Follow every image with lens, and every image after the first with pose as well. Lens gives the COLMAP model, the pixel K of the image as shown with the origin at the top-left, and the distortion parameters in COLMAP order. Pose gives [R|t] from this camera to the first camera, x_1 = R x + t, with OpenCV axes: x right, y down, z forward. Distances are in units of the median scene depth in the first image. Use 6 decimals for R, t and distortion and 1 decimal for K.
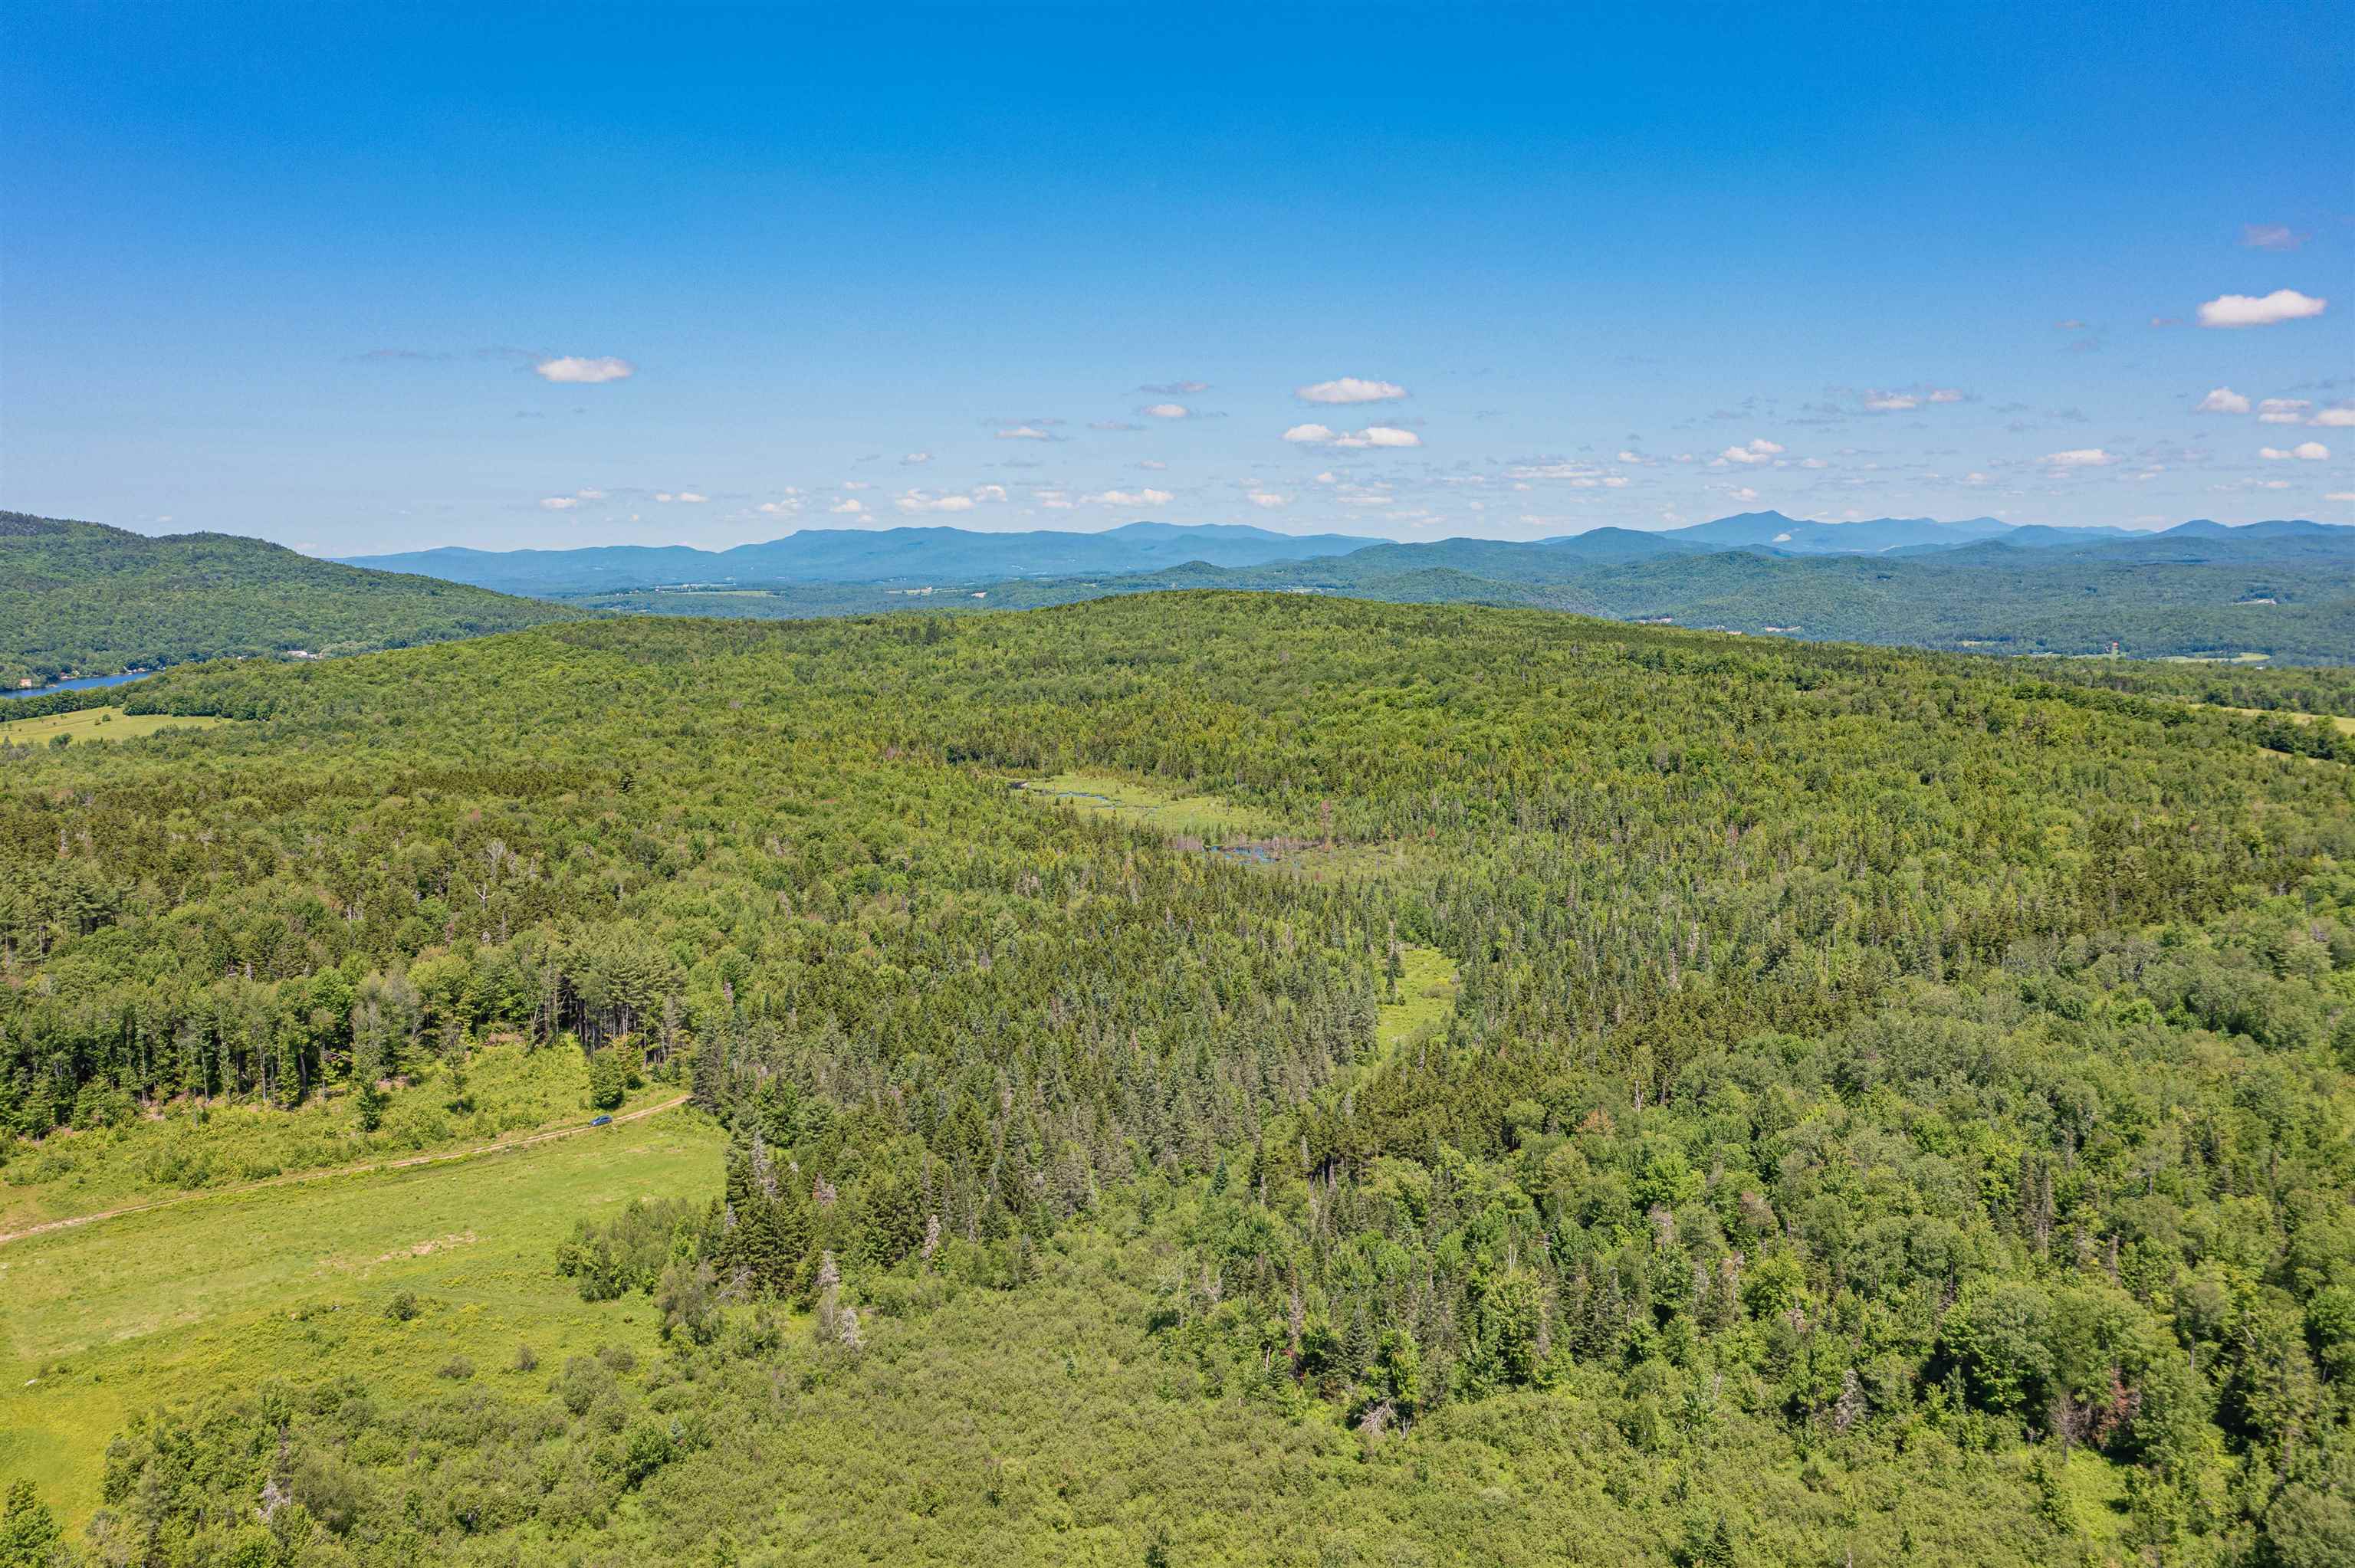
lens RADIAL K [[1861.5, 0, 1176.9], [0, 1861.5, 787.3], [0, 0, 1]] dist [-0.011124, 0.003794]
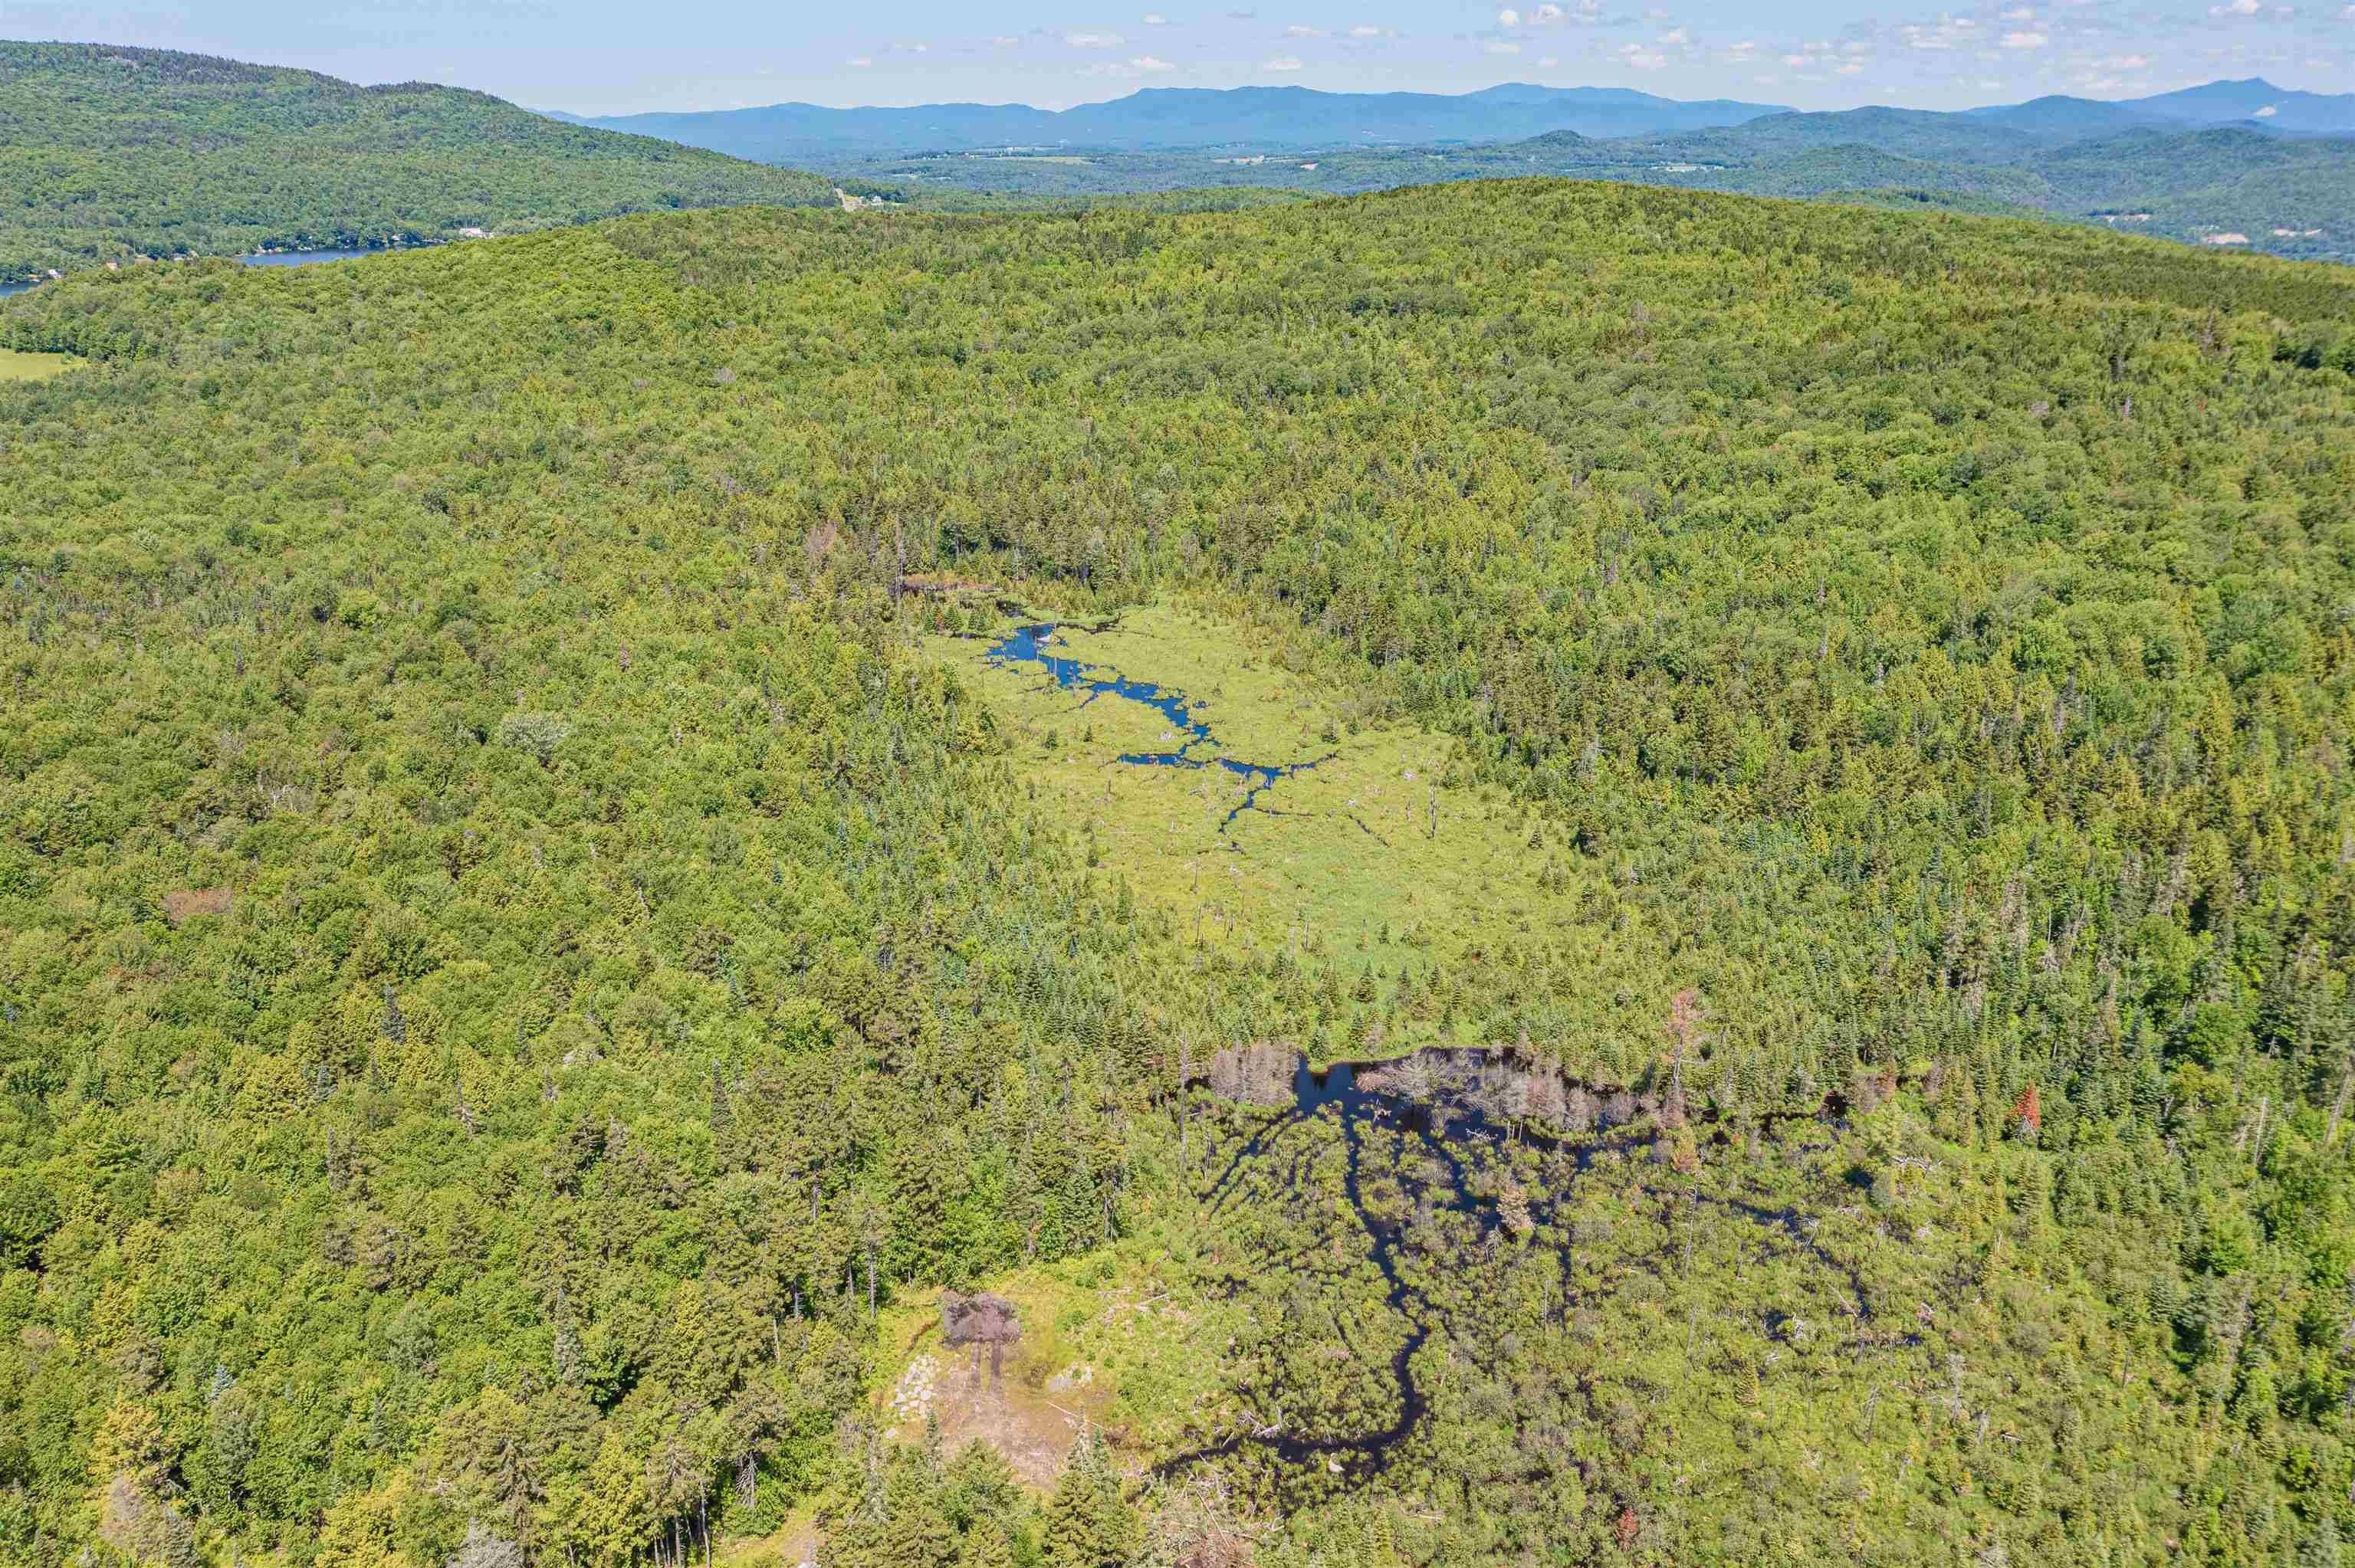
lens RADIAL K [[1861.5, 0, 1175.9], [0, 1861.5, 775.3], [0, 0, 1]] dist [-0.011124, 0.003794]
pose [[0.982318, 0.074373, -0.171816, 0.012180], [-0.035900, 0.975509, 0.217011, -0.024368], [0.183747, -0.207005, 0.960930, 0.180359]]
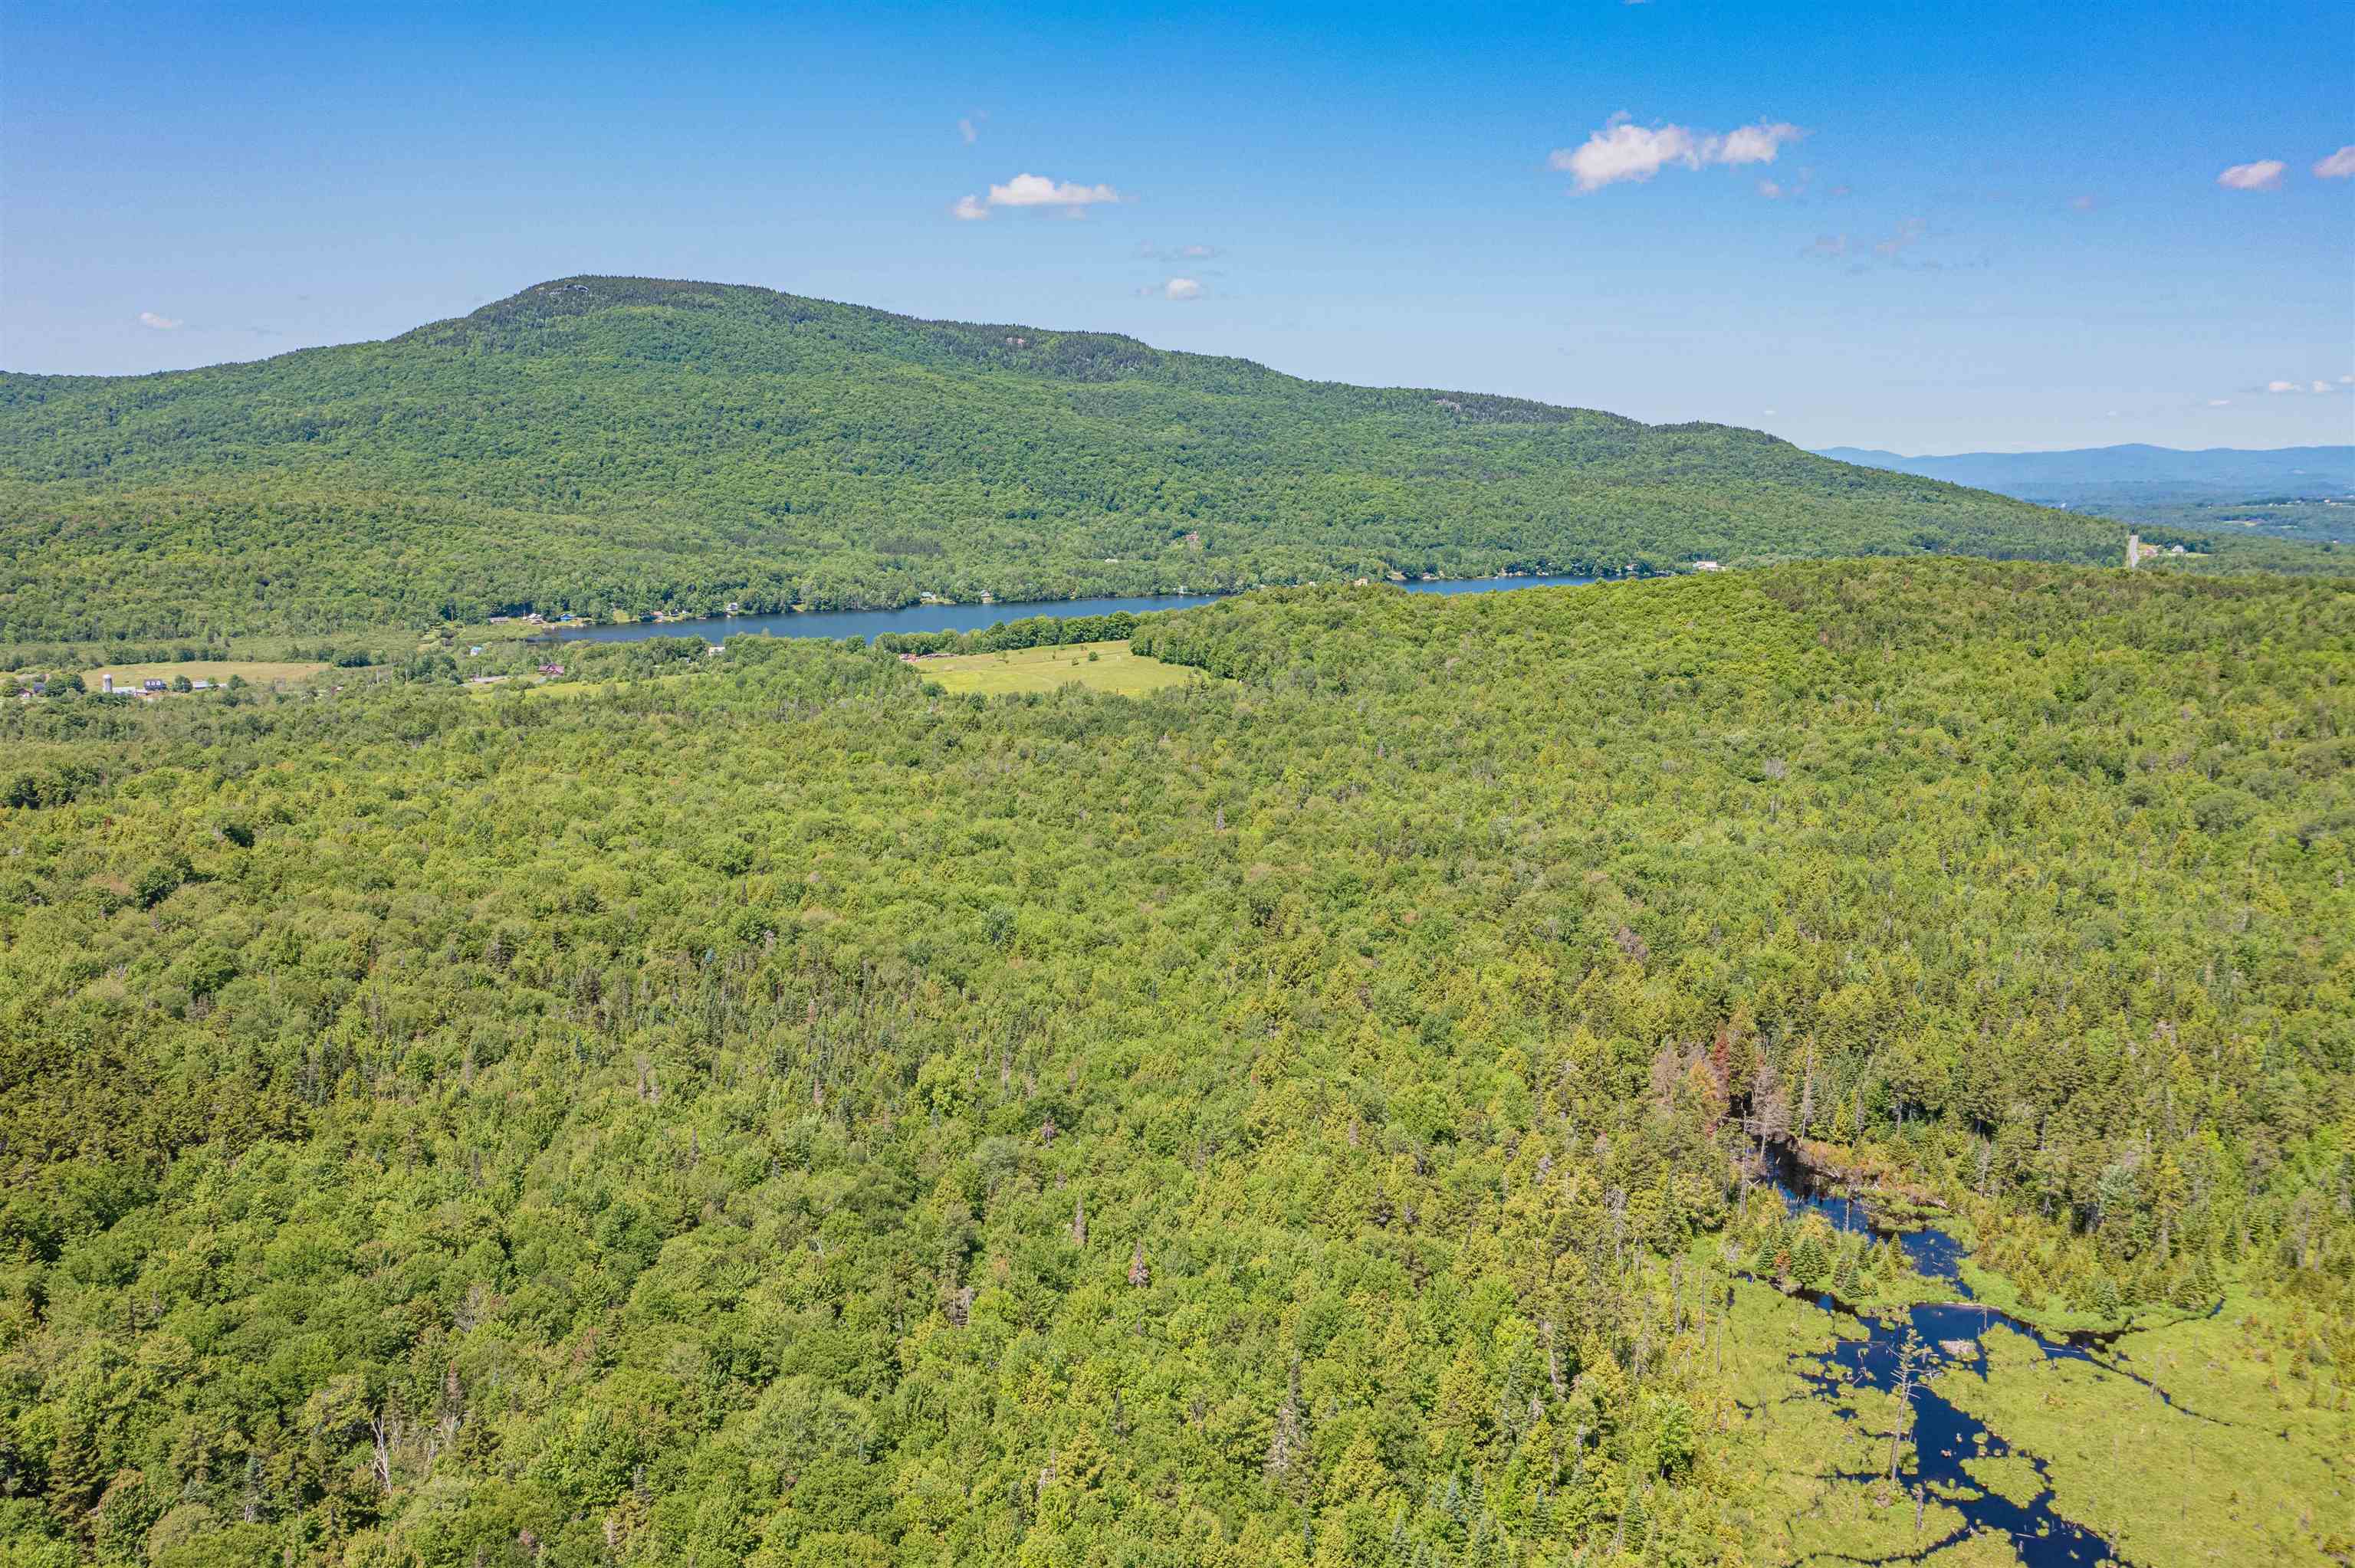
lens RADIAL K [[1861.5, 0, 1180.6], [0, 1861.5, 780.4], [0, 0, 1]] dist [-0.011124, 0.003794]
pose [[0.660005, 0.148894, -0.736359, 0.010096], [-0.110666, 0.988739, 0.100734, -0.032900], [0.743066, 0.015005, 0.669050, 0.246890]]
